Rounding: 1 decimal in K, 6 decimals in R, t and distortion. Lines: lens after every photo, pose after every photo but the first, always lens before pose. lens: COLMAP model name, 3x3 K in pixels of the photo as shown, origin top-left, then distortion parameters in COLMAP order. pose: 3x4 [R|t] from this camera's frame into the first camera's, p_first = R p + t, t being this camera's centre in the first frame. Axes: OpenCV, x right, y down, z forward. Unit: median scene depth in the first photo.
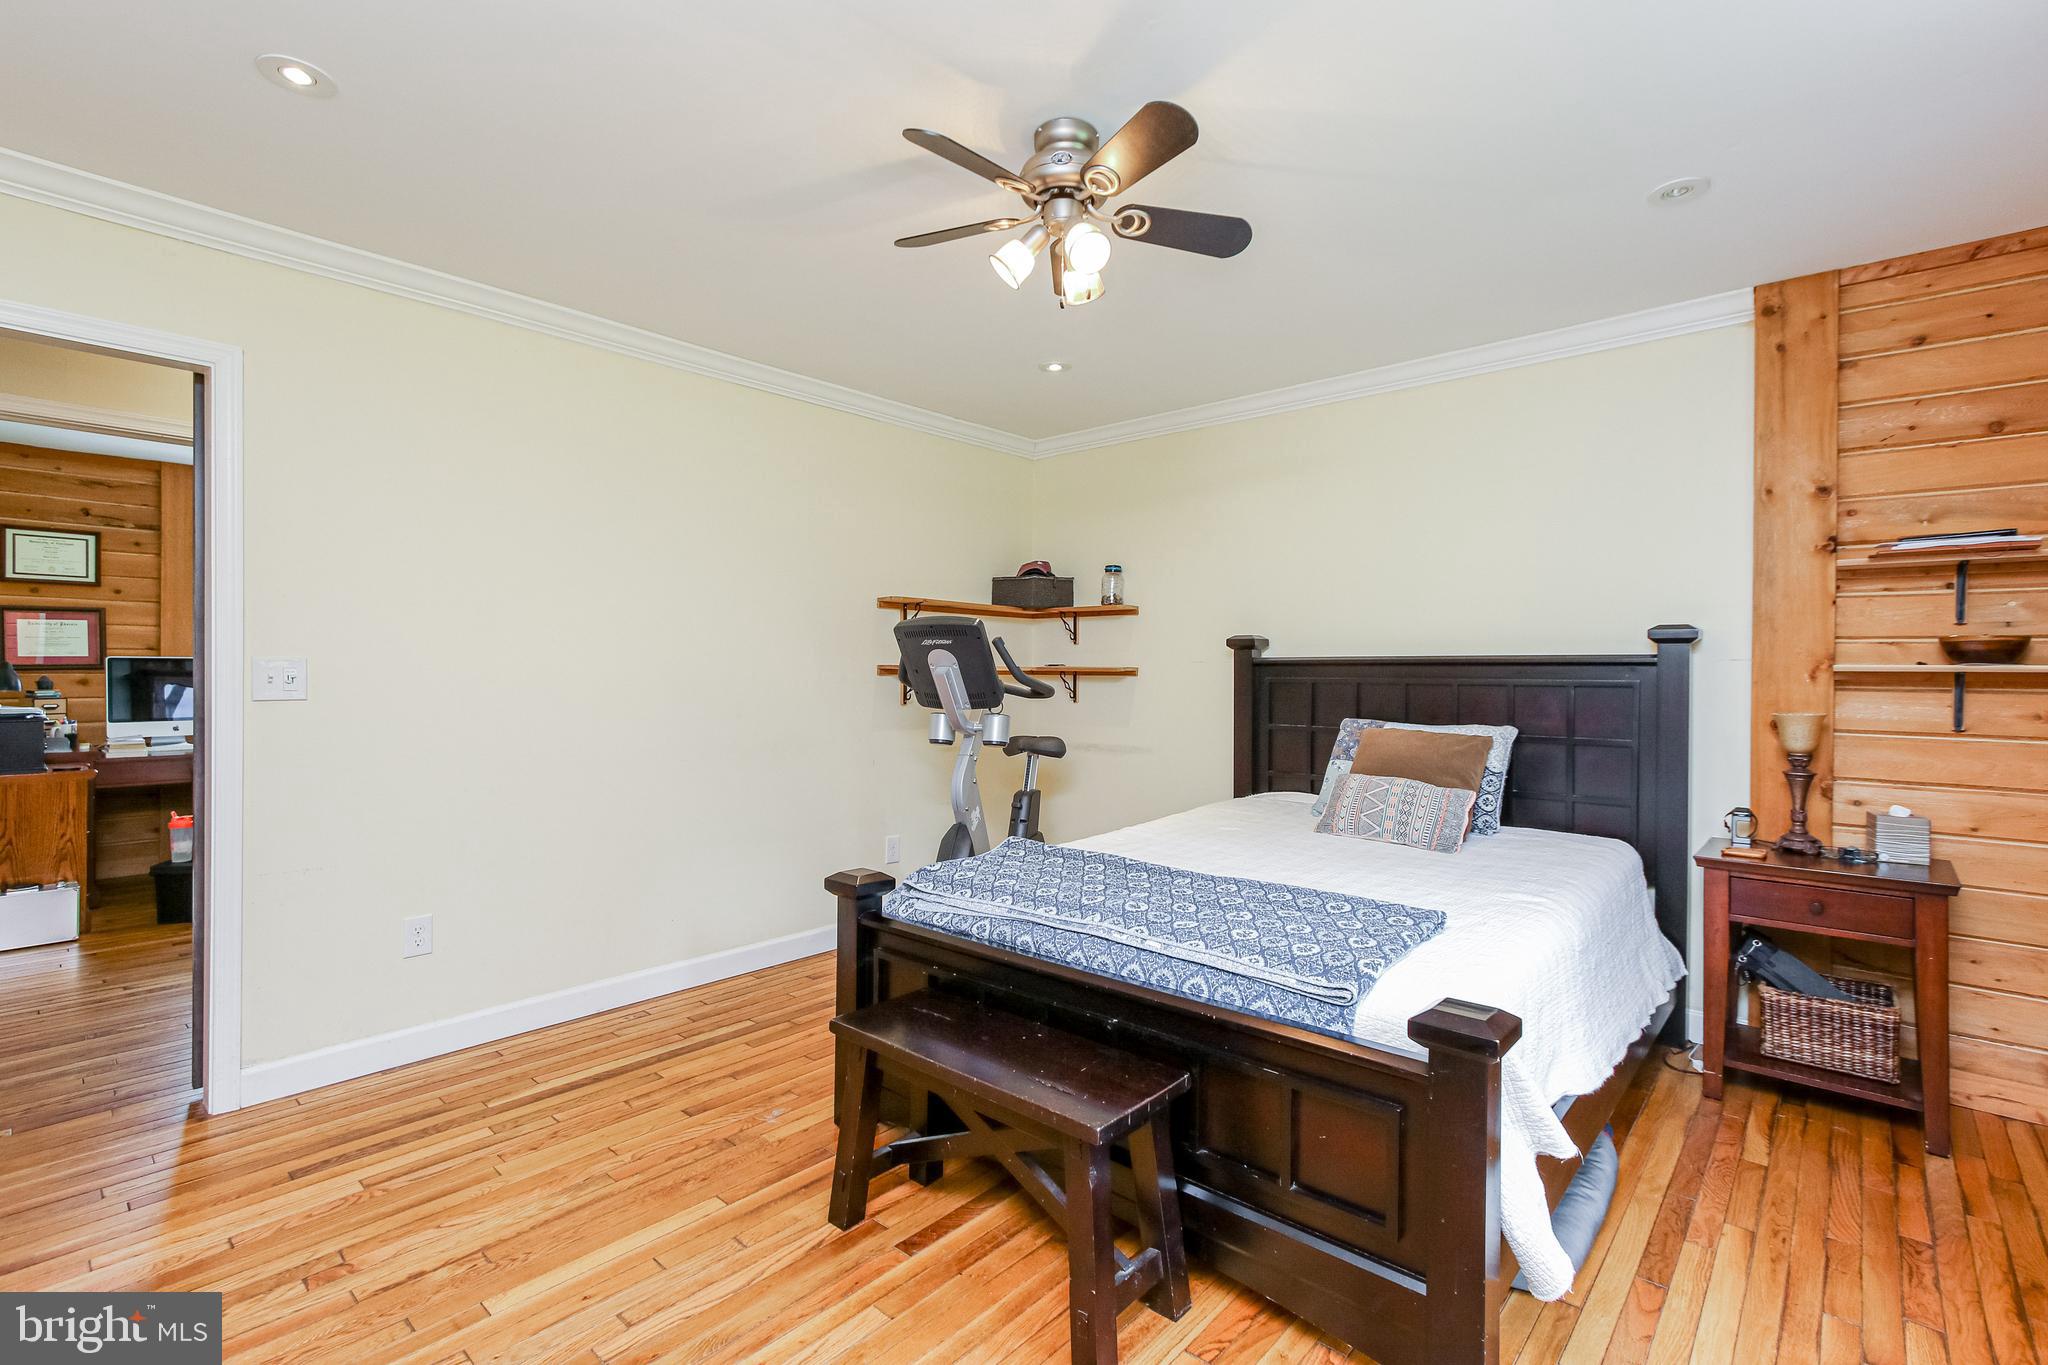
lens RADIAL K [[953.6, 0, 1029.1], [0, 953.6, 680.5], [0, 0, 1]] dist [-0.003336, -0.001550]
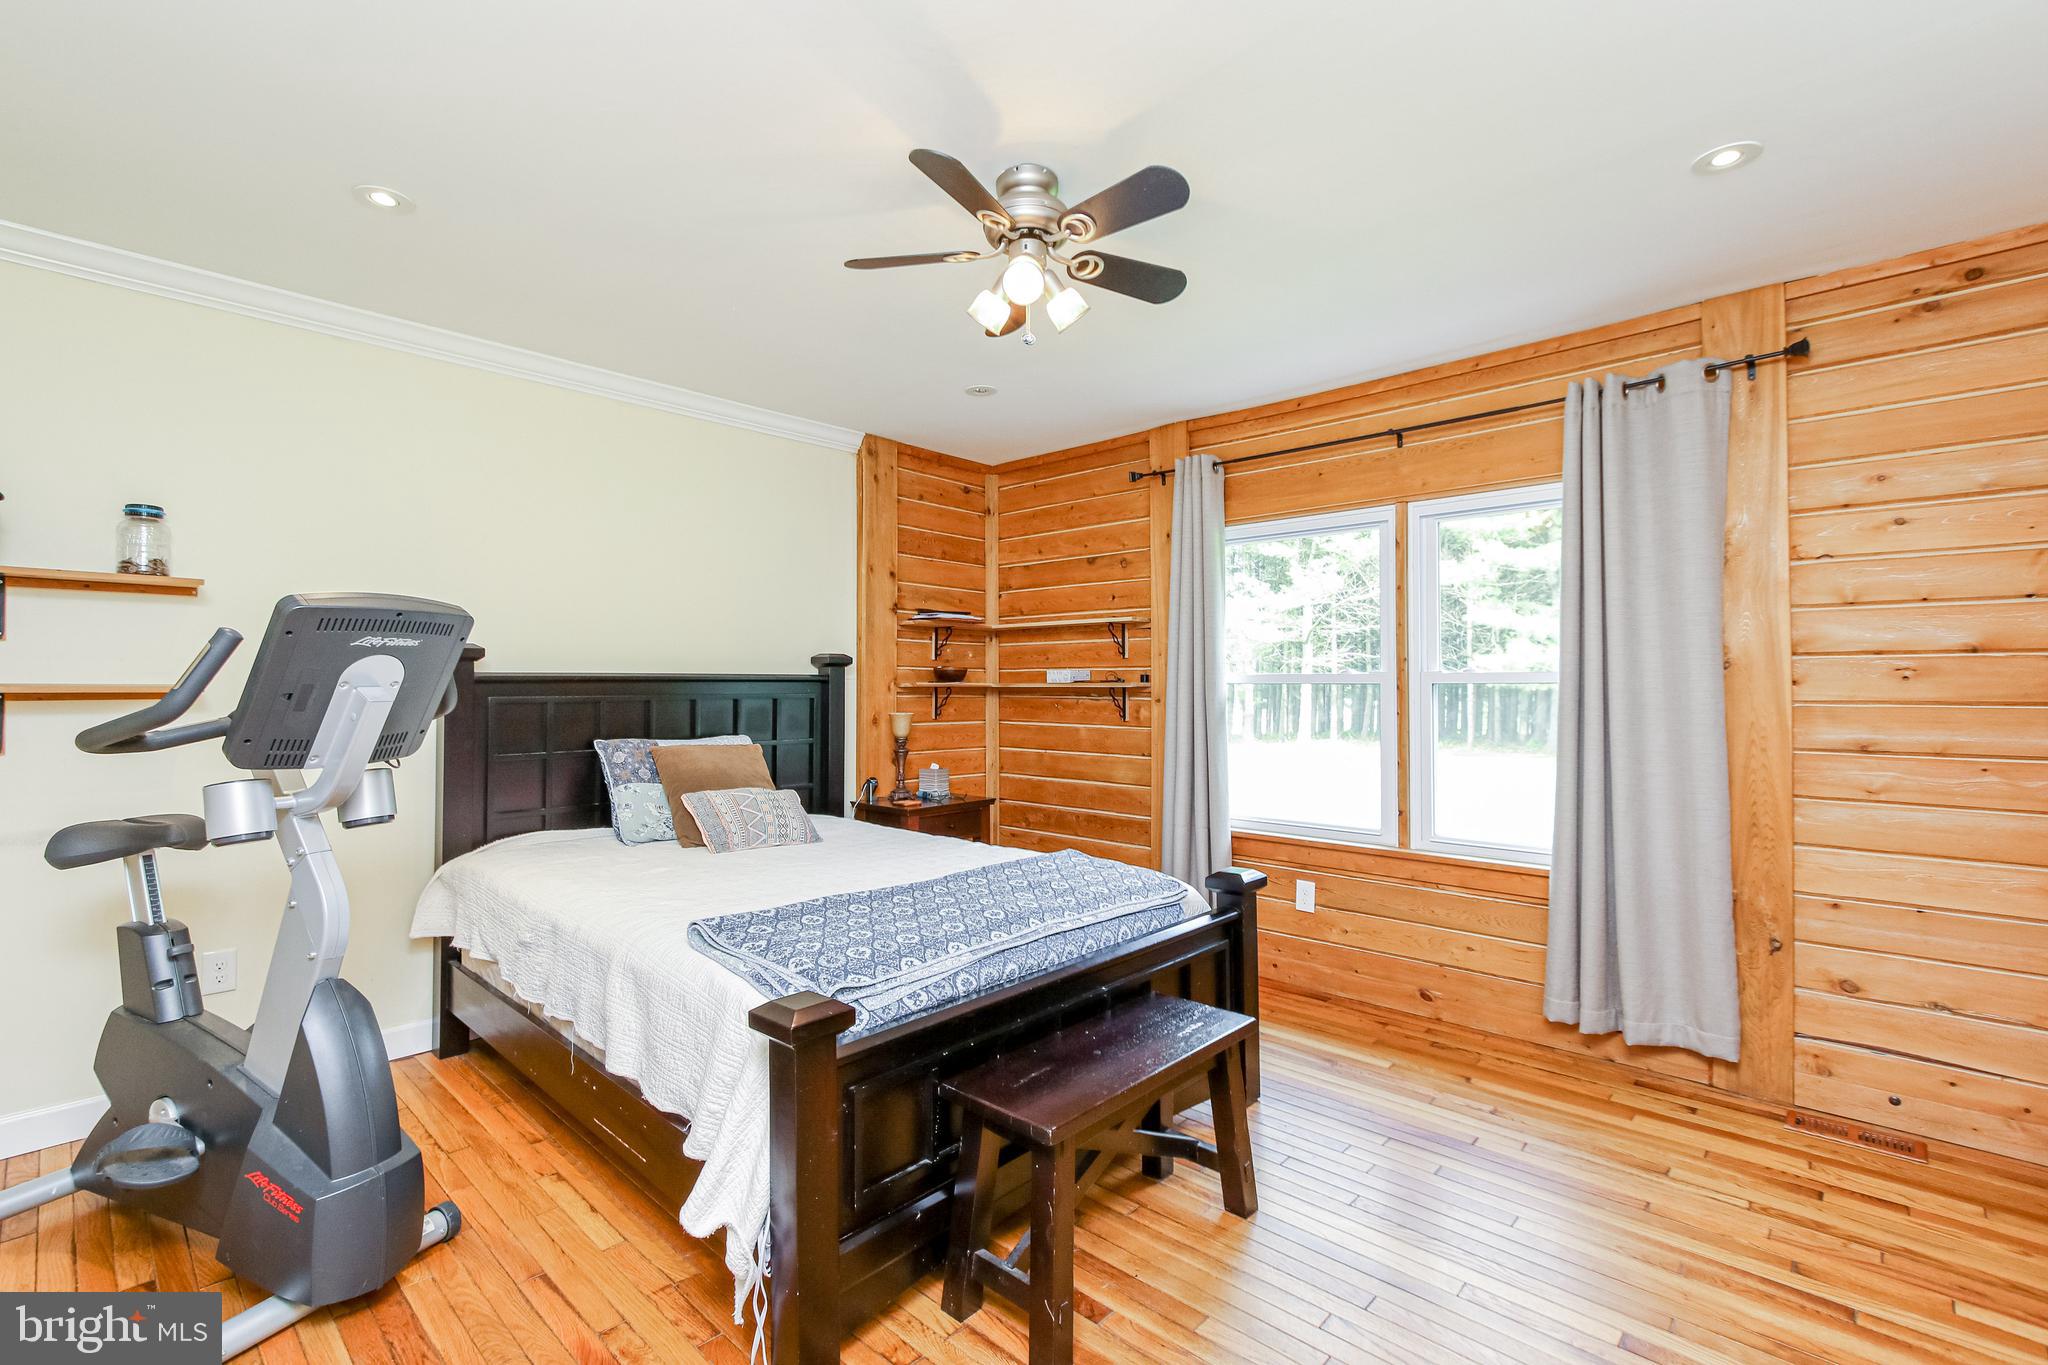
lens RADIAL K [[953.6, 0, 1022.1], [0, 953.6, 675.5], [0, 0, 1]] dist [-0.003336, -0.001550]
pose [[0.001552, 0.003641, 0.999992, -0.749449], [0.009509, 0.999948, -0.003656, -0.019219], [-0.999954, 0.009515, 0.001518, 0.750303]]
